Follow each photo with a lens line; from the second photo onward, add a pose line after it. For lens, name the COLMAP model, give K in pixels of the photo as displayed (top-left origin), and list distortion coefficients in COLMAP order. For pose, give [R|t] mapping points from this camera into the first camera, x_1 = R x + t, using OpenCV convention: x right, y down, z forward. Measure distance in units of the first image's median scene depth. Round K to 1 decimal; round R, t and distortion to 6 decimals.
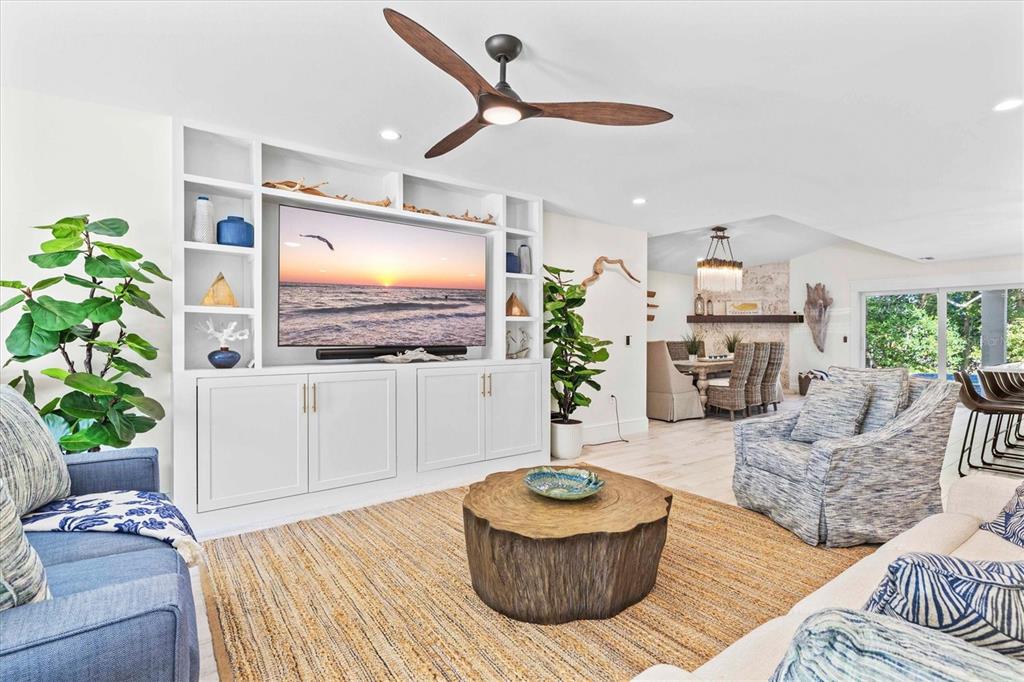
lens RADIAL K [[489.5, 0, 509.5], [0, 489.5, 339.5], [0, 0, 1]] dist [0.002642, 0.000235]
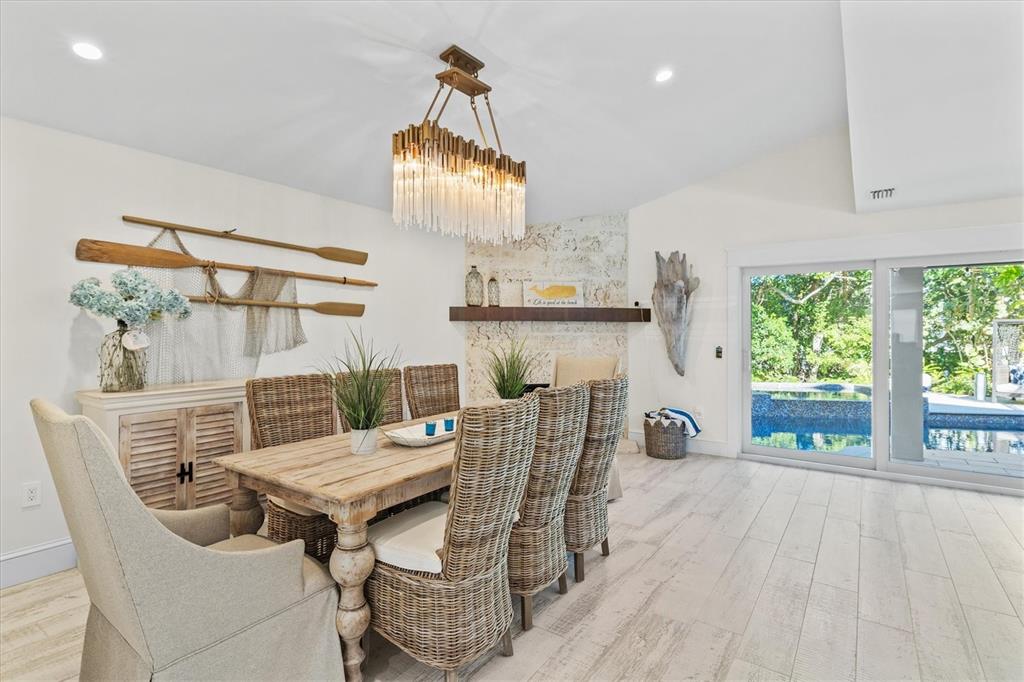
lens RADIAL K [[494.8, 0, 511.8], [0, 494.8, 332.9], [0, 0, 1]] dist [-0.002715, -0.000446]
pose [[0.953777, -0.002604, 0.300505, 0.292077], [0.003755, 0.999988, -0.003253, -0.021460], [-0.300492, 0.004231, 0.953775, 0.532854]]
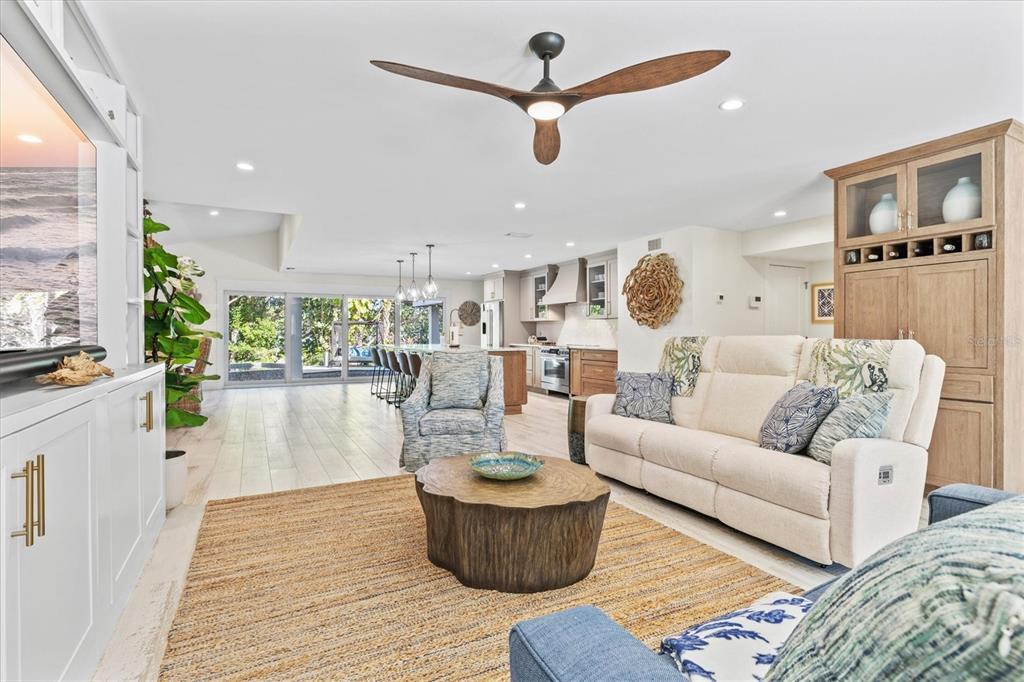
lens RADIAL K [[494.8, 0, 511.8], [0, 494.8, 332.9], [0, 0, 1]] dist [-0.002715, -0.000446]
pose [[0.155985, -0.001616, 0.987758, -0.244252], [0.007622, 0.999971, 0.000432, 0.001219], [-0.987730, 0.007462, 0.155993, 0.210725]]
